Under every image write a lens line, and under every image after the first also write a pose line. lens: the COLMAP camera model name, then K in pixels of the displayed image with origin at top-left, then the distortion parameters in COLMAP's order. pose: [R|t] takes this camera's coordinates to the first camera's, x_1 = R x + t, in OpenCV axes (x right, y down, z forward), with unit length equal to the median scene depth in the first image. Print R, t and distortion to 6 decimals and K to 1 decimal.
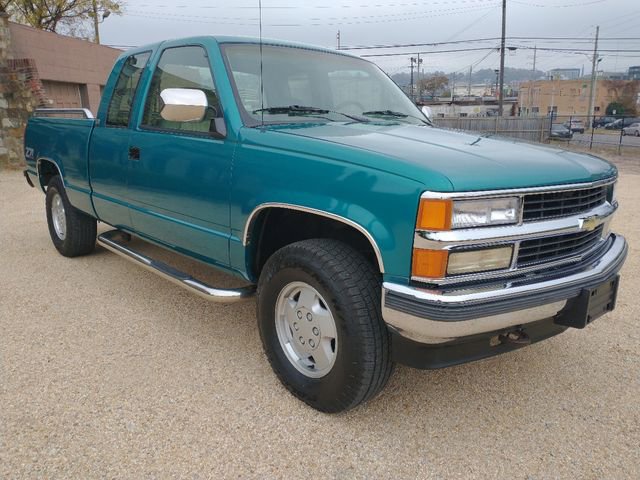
lens RADIAL K [[516.1, 0, 320.0], [0, 516.1, 240.0], [0, 0, 1]] dist [0.039499, -0.076258]
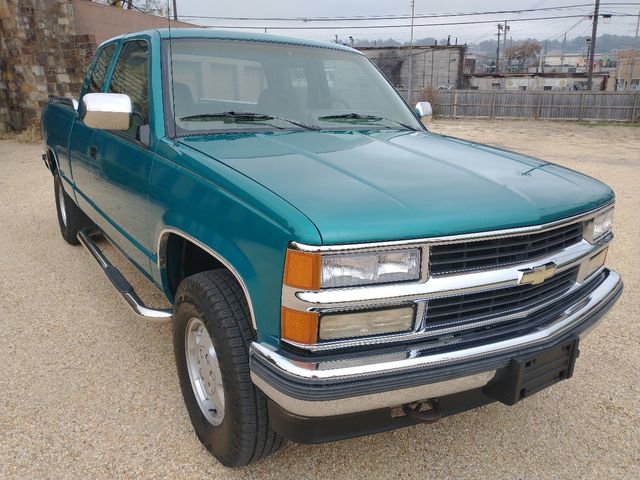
lens RADIAL K [[516.1, 0, 320.0], [0, 516.1, 240.0], [0, 0, 1]] dist [0.039499, -0.076258]
pose [[0.988892, 0.048854, -0.140379, 0.253739], [-0.041096, 0.997491, 0.057647, -0.101763], [0.142843, -0.051238, 0.988418, 0.133668]]
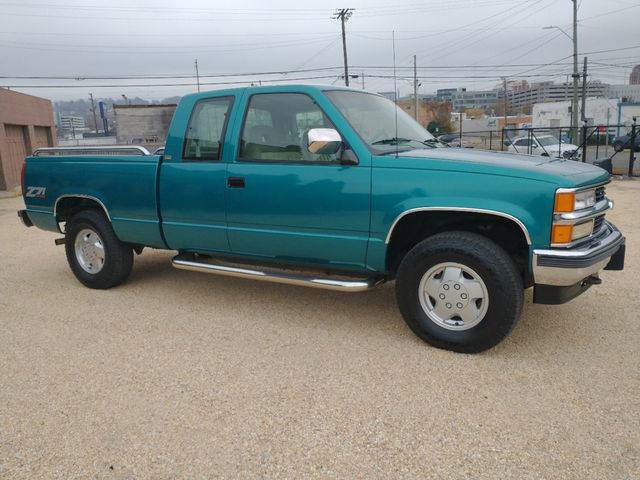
lens RADIAL K [[516.1, 0, 320.0], [0, 516.1, 240.0], [0, 0, 1]] dist [0.039499, -0.076258]
pose [[0.953541, -0.093347, 0.286438, -0.670008], [0.106017, 0.993941, -0.029011, 0.021500], [-0.281994, 0.058031, 0.957660, -0.214753]]
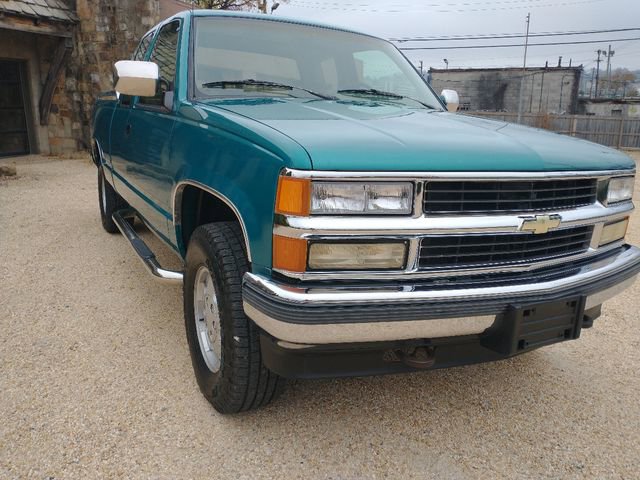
lens RADIAL K [[517.3, 0, 320.7], [0, 517.3, 233.6], [0, 0, 1]] dist [0.043272, -0.085688]
pose [[0.971345, 0.071605, -0.226632, 0.322524], [-0.072123, 0.997378, 0.006004, 0.001805], [0.226468, 0.010513, 0.973962, 0.129459]]
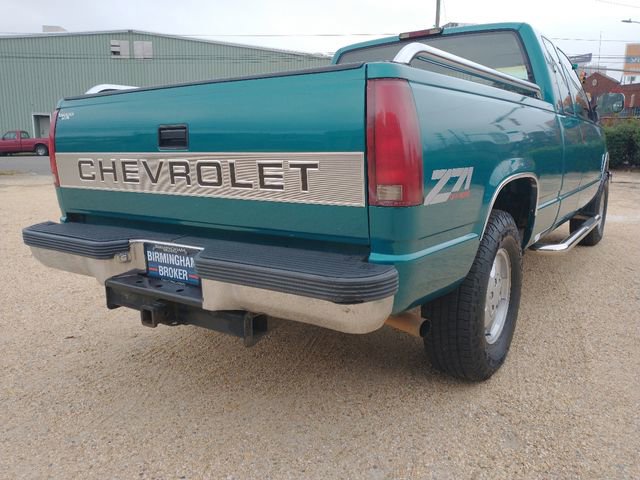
lens RADIAL K [[516.1, 0, 320.0], [0, 516.1, 240.0], [0, 0, 1]] dist [0.039499, -0.076258]
pose [[-0.223980, -0.199118, 0.954036, -1.707315], [0.221983, 0.942753, 0.248878, -0.466266], [-0.948976, 0.267524, -0.166957, 2.278371]]
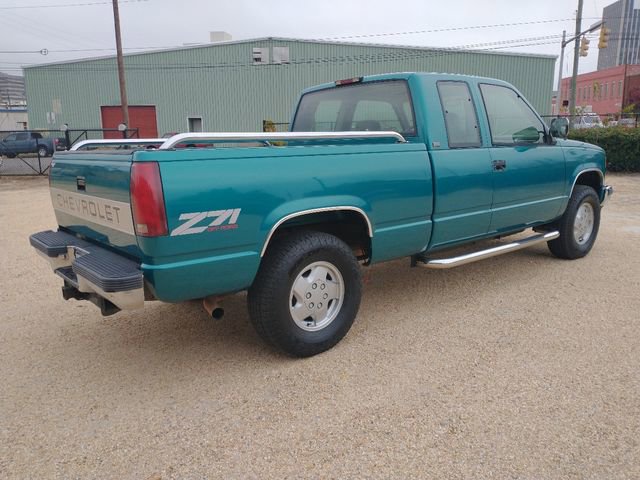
lens RADIAL K [[516.1, 0, 320.0], [0, 516.1, 240.0], [0, 0, 1]] dist [0.039499, -0.076258]
pose [[0.053110, -0.215413, 0.975078, -2.090203], [0.248756, 0.948528, 0.195999, -0.444571], [-0.967109, 0.232147, 0.103961, 1.698909]]
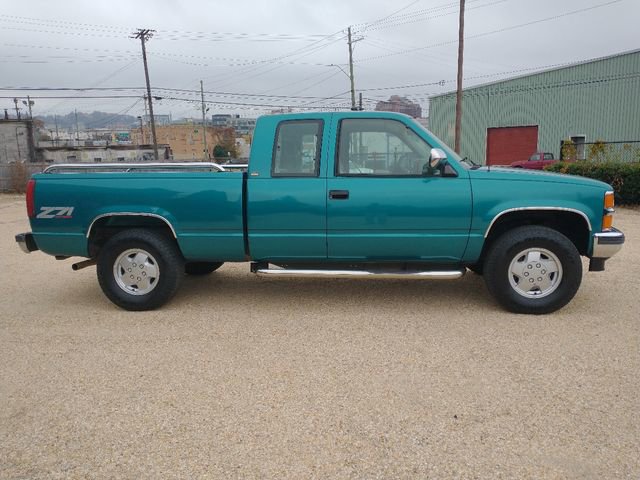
lens RADIAL K [[516.1, 0, 320.0], [0, 516.1, 240.0], [0, 0, 1]] dist [0.039499, -0.076258]
pose [[0.747570, -0.126624, 0.652001, -1.628530], [0.178066, 0.983932, -0.013078, -0.054211], [-0.639869, 0.125876, 0.758105, 0.047821]]
